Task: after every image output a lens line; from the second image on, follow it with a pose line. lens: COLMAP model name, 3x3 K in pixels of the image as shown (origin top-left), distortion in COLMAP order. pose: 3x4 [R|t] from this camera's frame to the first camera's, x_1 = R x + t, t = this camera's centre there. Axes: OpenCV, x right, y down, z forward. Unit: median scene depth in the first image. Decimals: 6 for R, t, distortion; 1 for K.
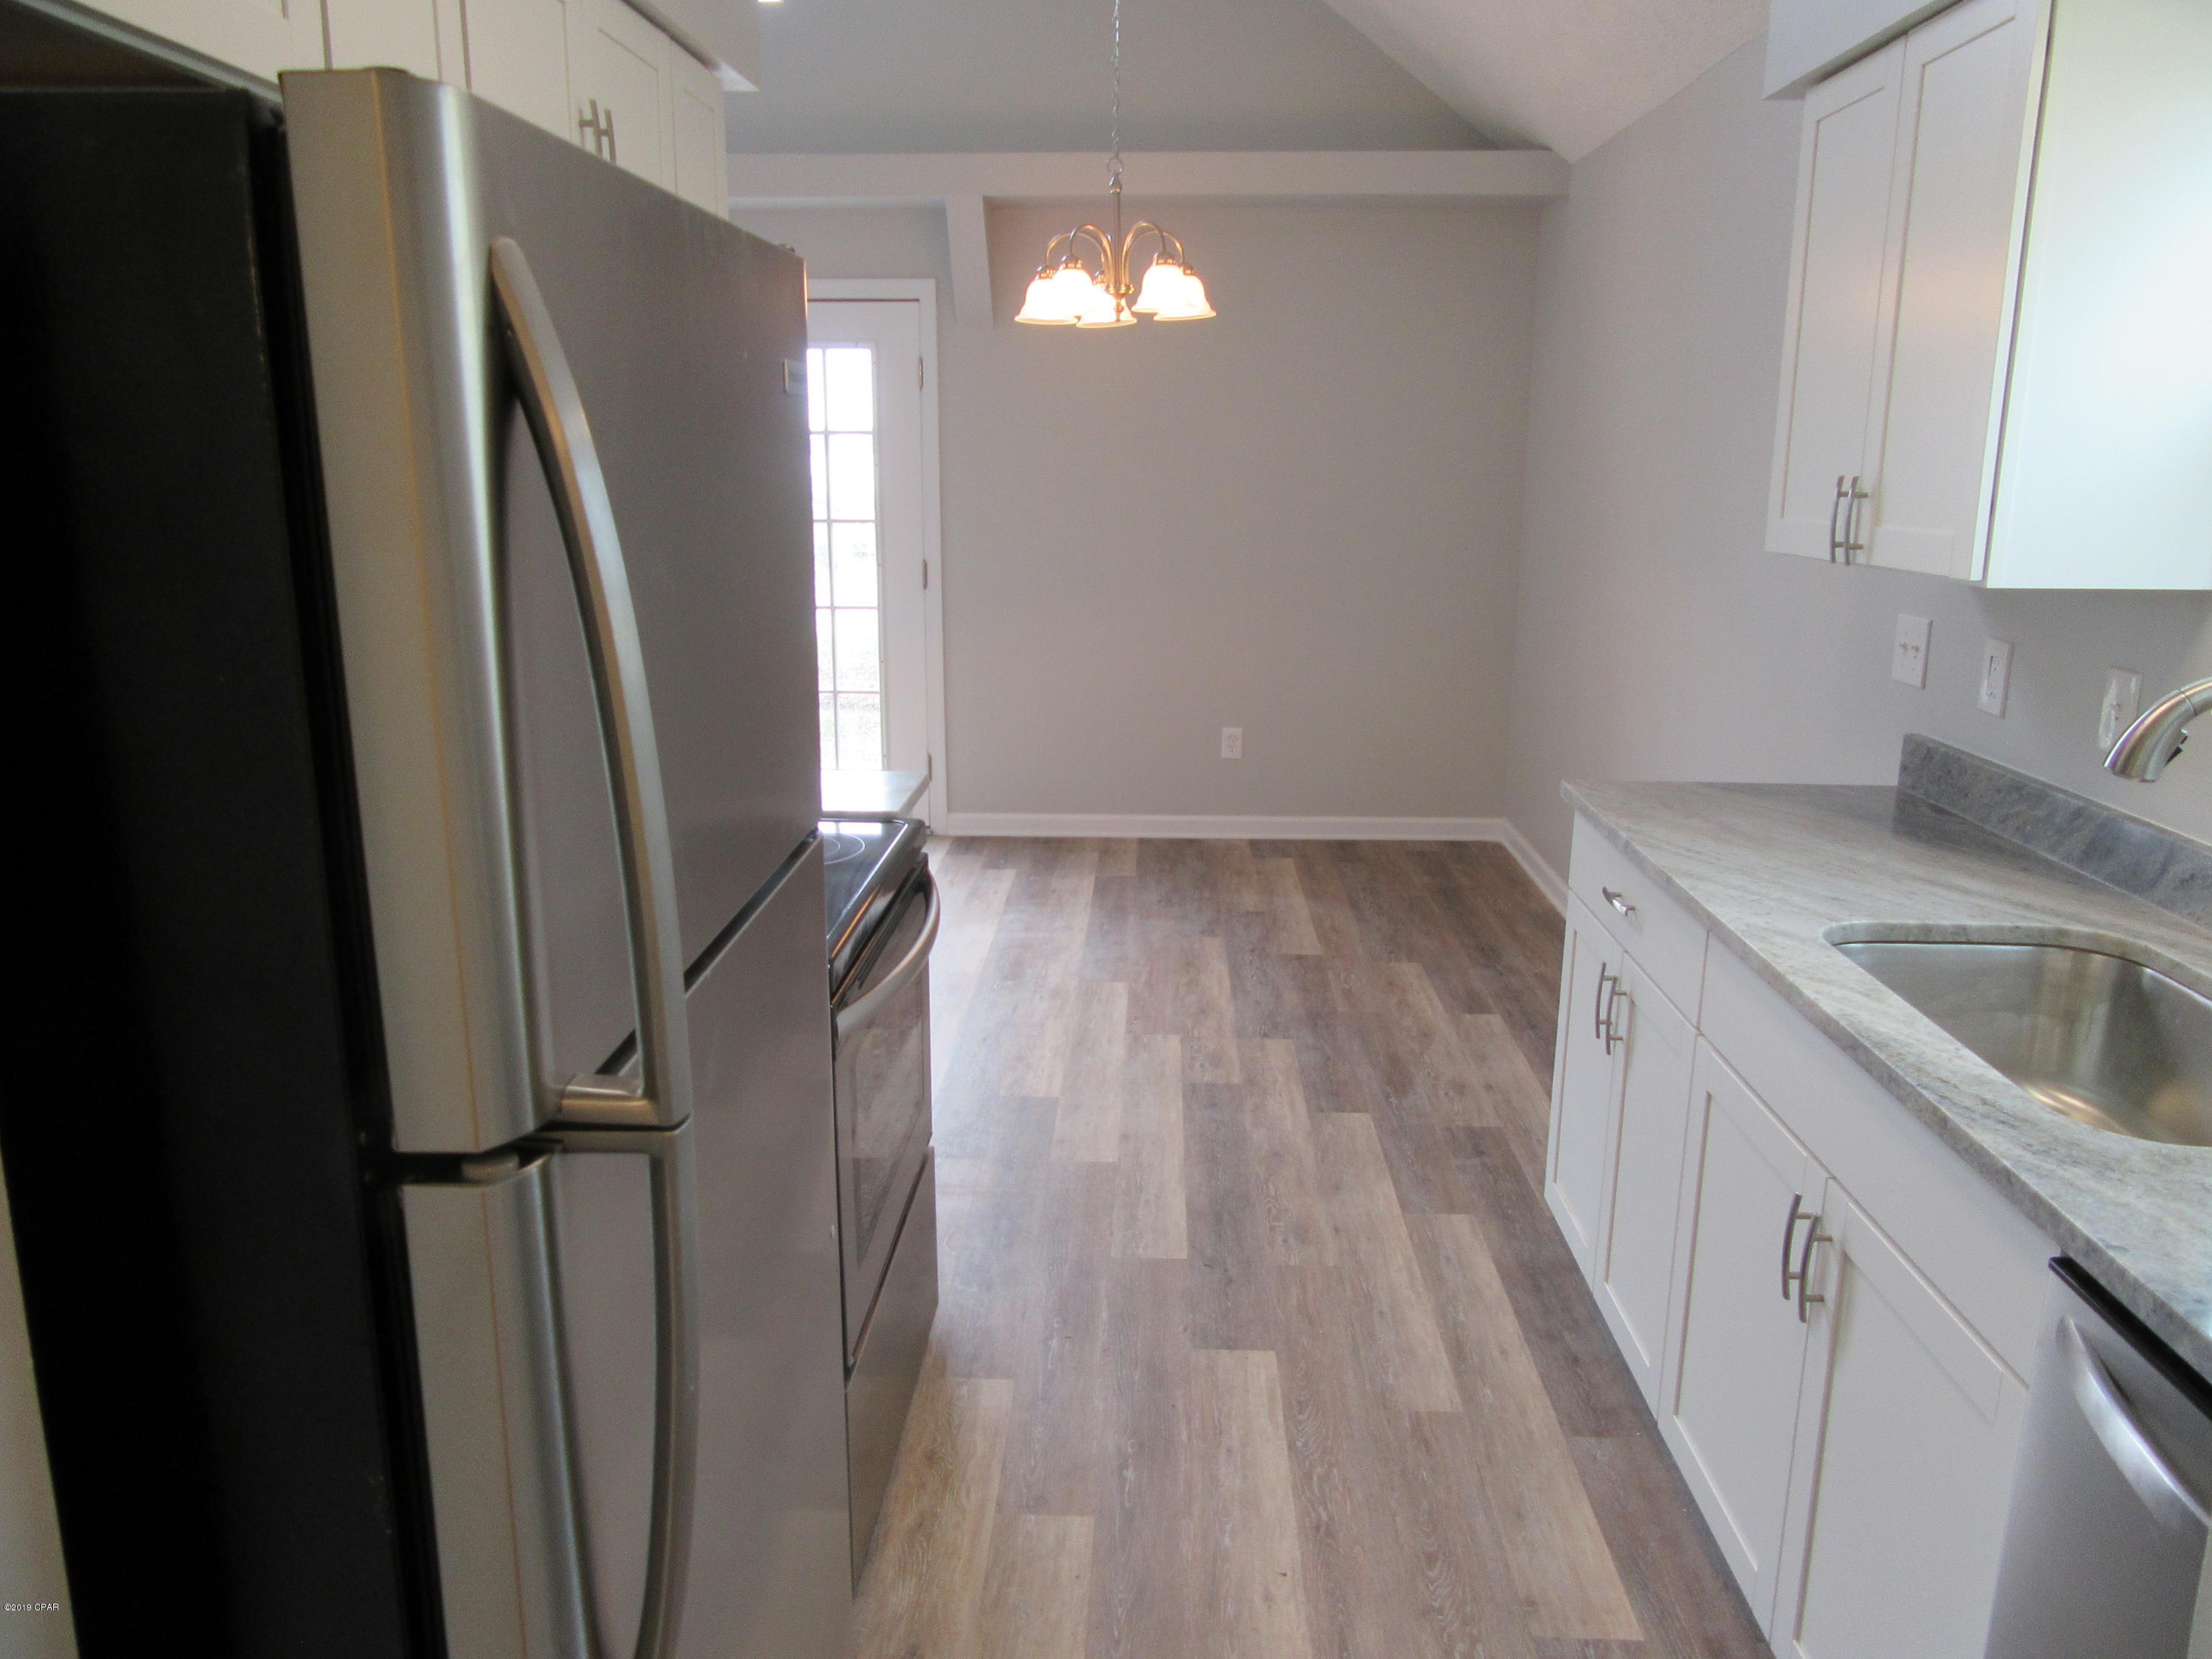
lens RADIAL K [[1637.4, 0, 1103.8], [0, 1637.4, 833.1], [0, 0, 1]] dist [-0.023026, 0.036723]
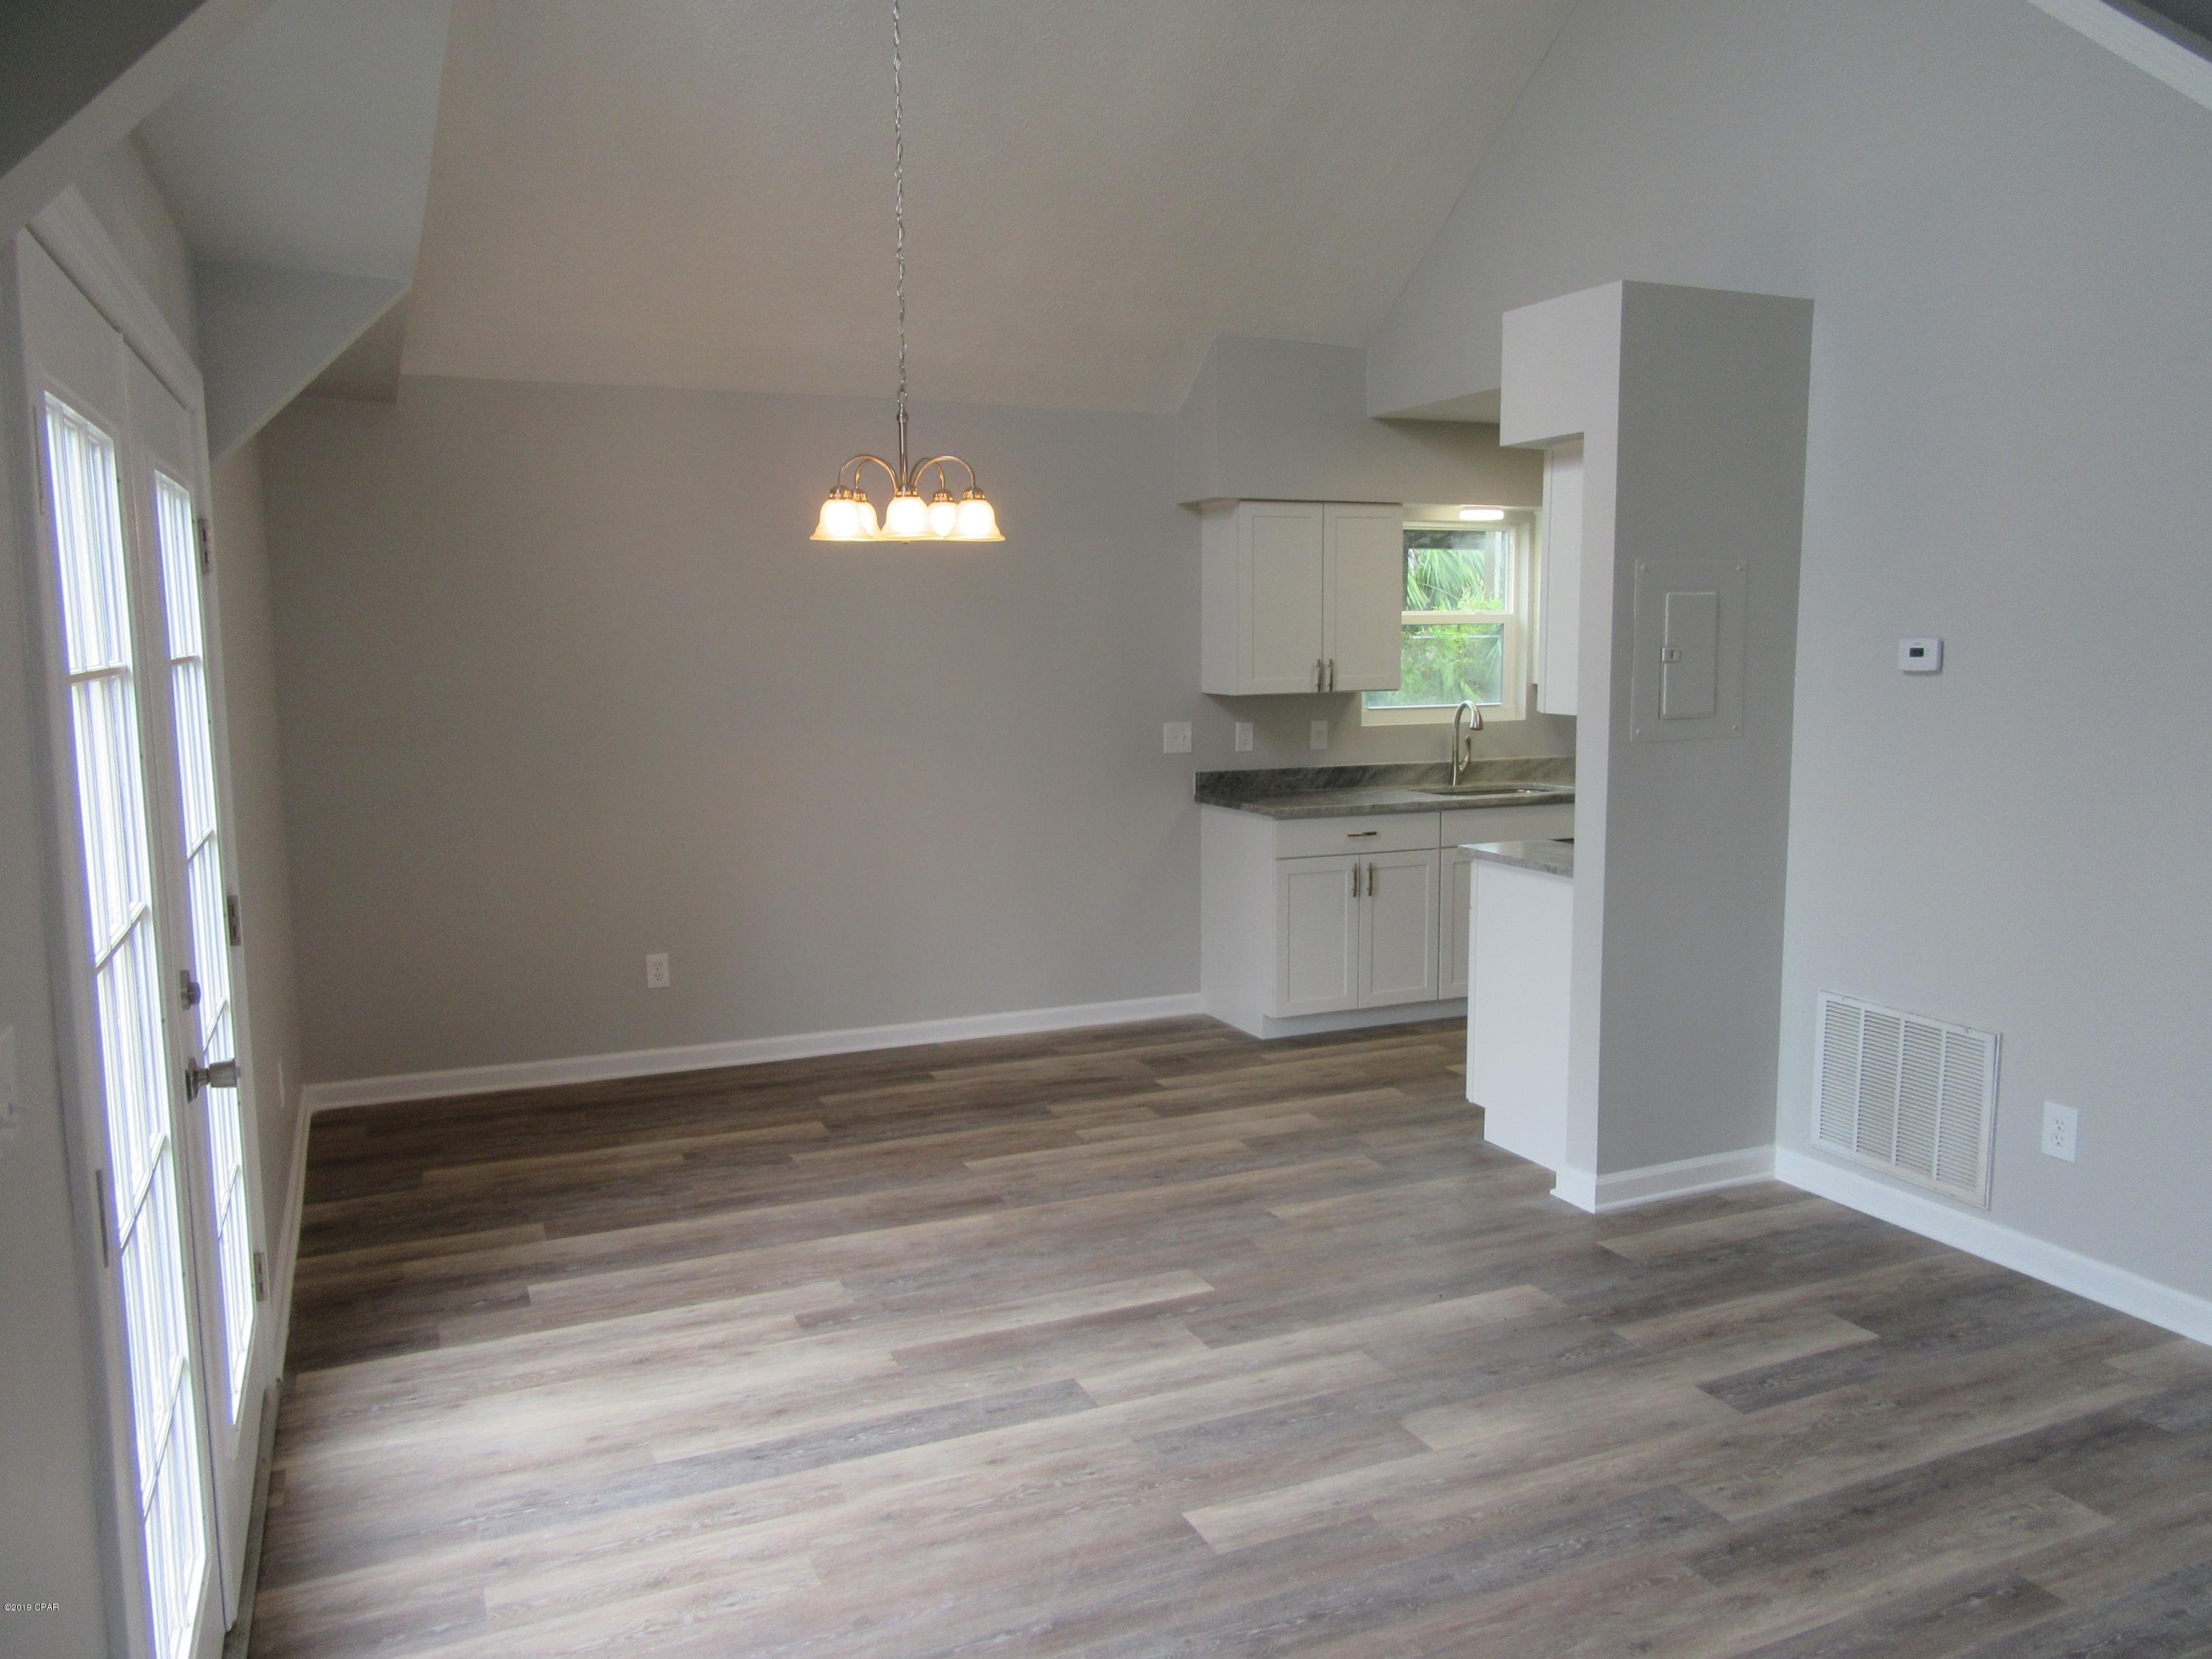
lens RADIAL K [[1637.4, 0, 1103.8], [0, 1637.4, 833.1], [0, 0, 1]] dist [-0.023026, 0.036723]
pose [[-0.435149, -0.115750, 0.892887, -1.342105], [0.211339, 0.950863, 0.226262, -0.469696], [-0.875203, 0.287160, -0.389305, 1.820521]]
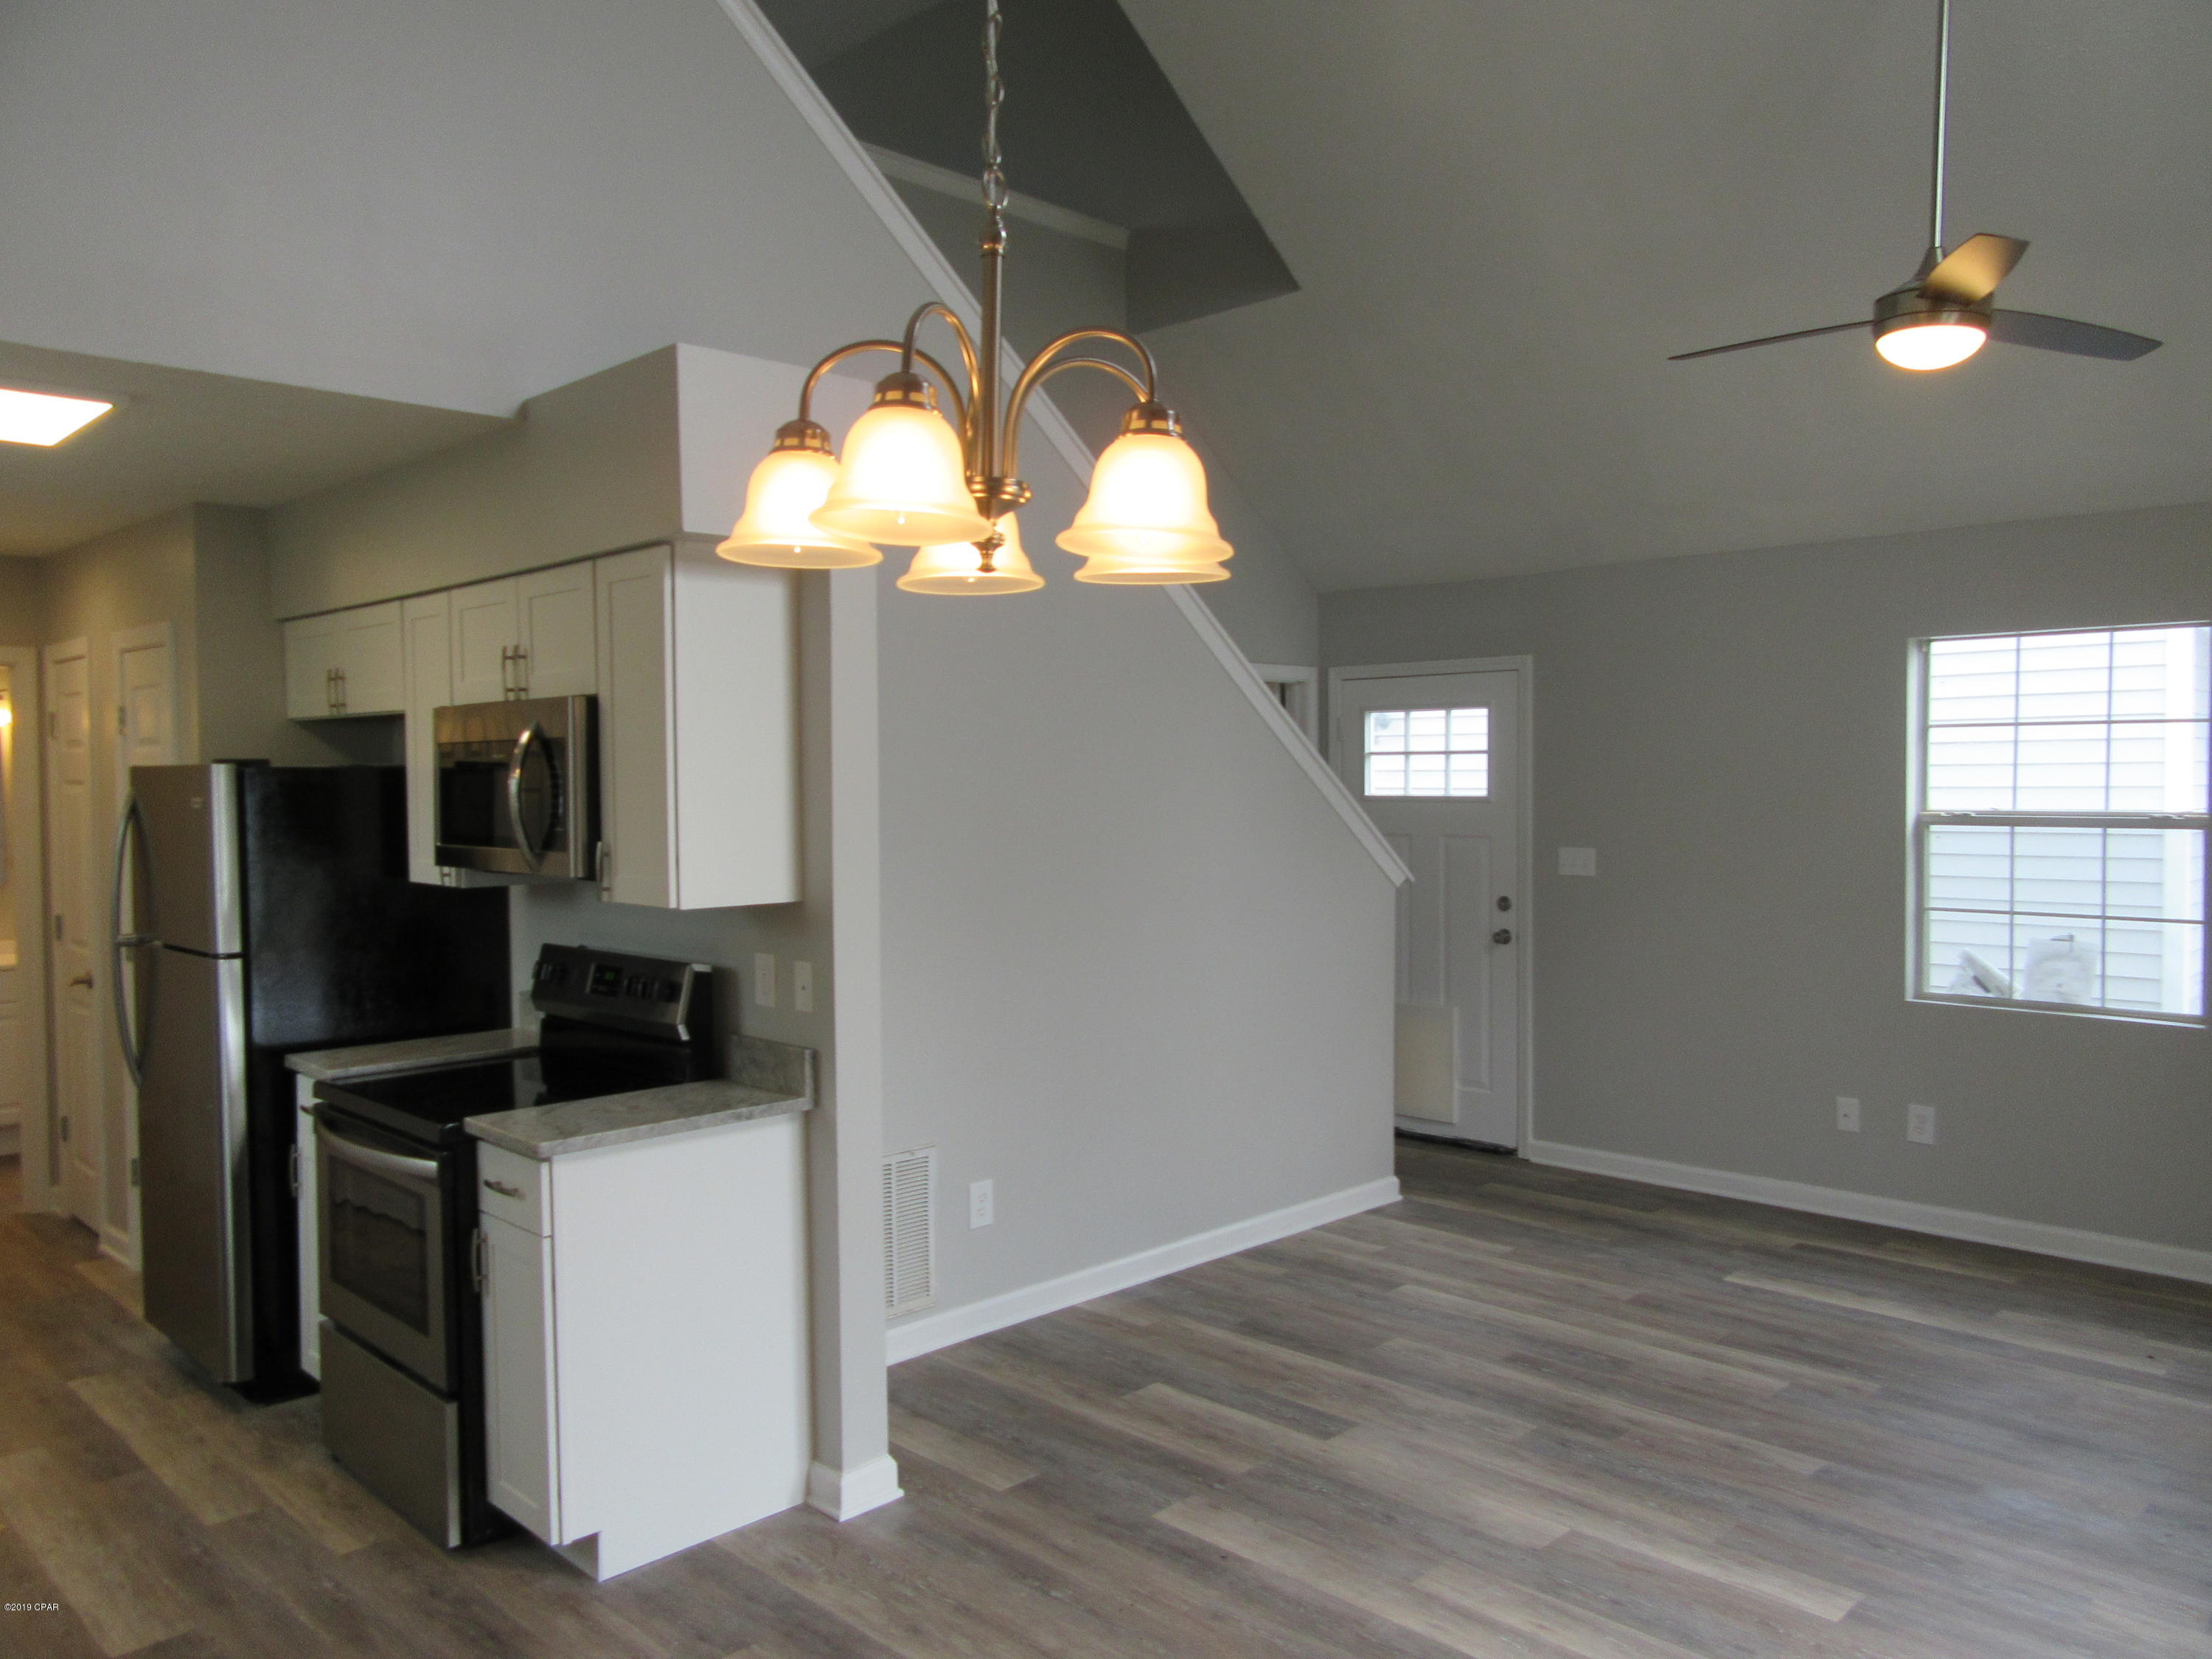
lens RADIAL K [[1637.4, 0, 1103.8], [0, 1637.4, 833.1], [0, 0, 1]] dist [-0.023026, 0.036723]
pose [[-0.681393, 0.024296, -0.731514, 0.371477], [-0.165435, 0.968471, 0.186266, -0.443909], [0.712976, 0.247939, -0.655890, 1.741879]]
